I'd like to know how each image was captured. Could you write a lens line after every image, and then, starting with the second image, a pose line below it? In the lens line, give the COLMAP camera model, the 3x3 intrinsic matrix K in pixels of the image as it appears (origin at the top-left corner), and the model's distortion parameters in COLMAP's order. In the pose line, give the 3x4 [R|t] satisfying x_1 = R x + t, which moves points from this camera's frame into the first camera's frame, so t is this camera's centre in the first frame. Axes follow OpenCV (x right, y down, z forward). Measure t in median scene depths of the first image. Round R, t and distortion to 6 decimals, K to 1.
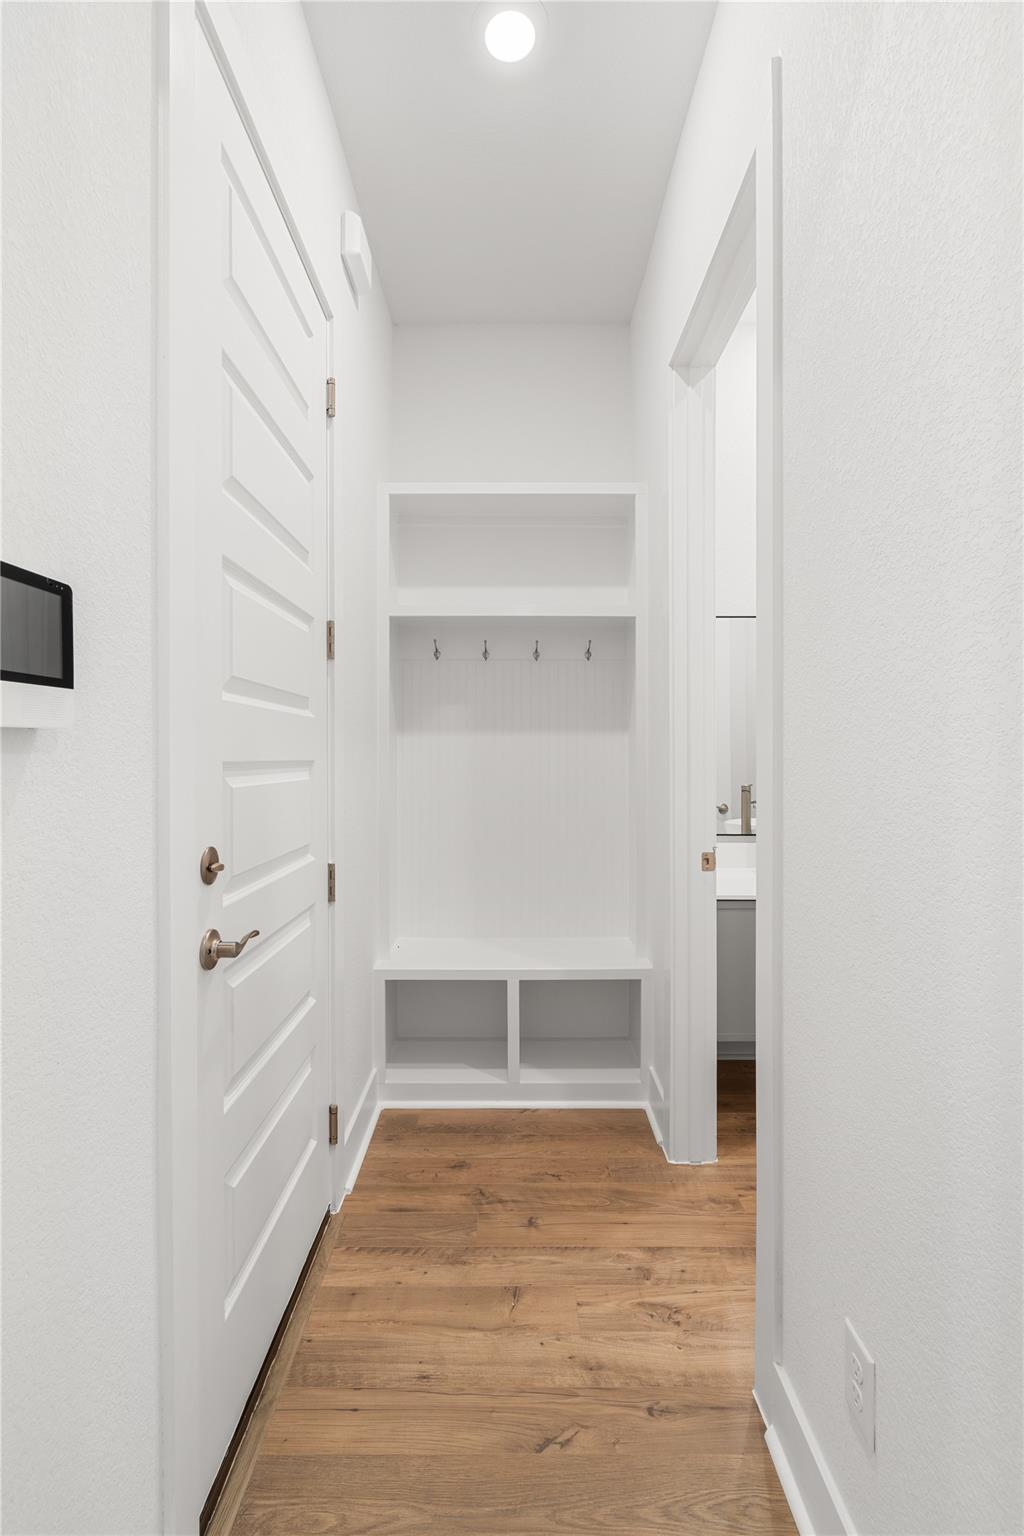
lens RADIAL K [[698.2, 0, 511.7], [0, 698.2, 762.8], [0, 0, 1]] dist [-0.007355, 0.003806]
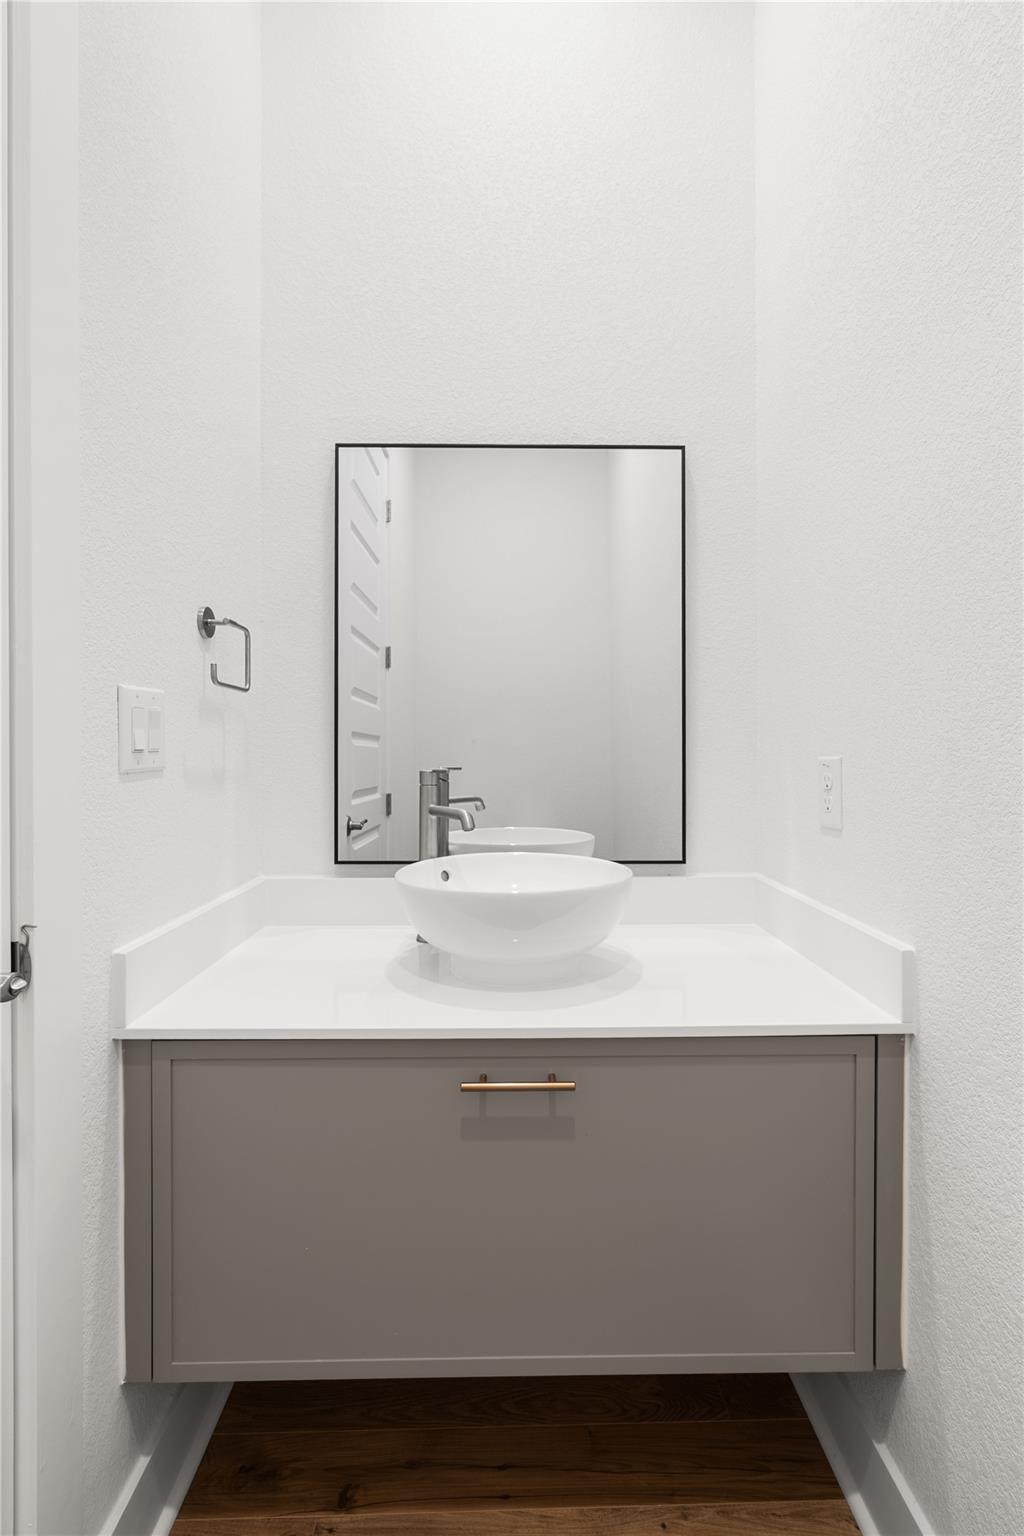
lens RADIAL K [[698.2, 0, 513.4], [0, 698.2, 760.5], [0, 0, 1]] dist [-0.007355, 0.003806]
pose [[0.999896, -0.000093, 0.014427, 0.006255], [-0.000033, 0.999962, 0.008768, 0.042616], [-0.014427, -0.008768, 0.999857, -0.652495]]
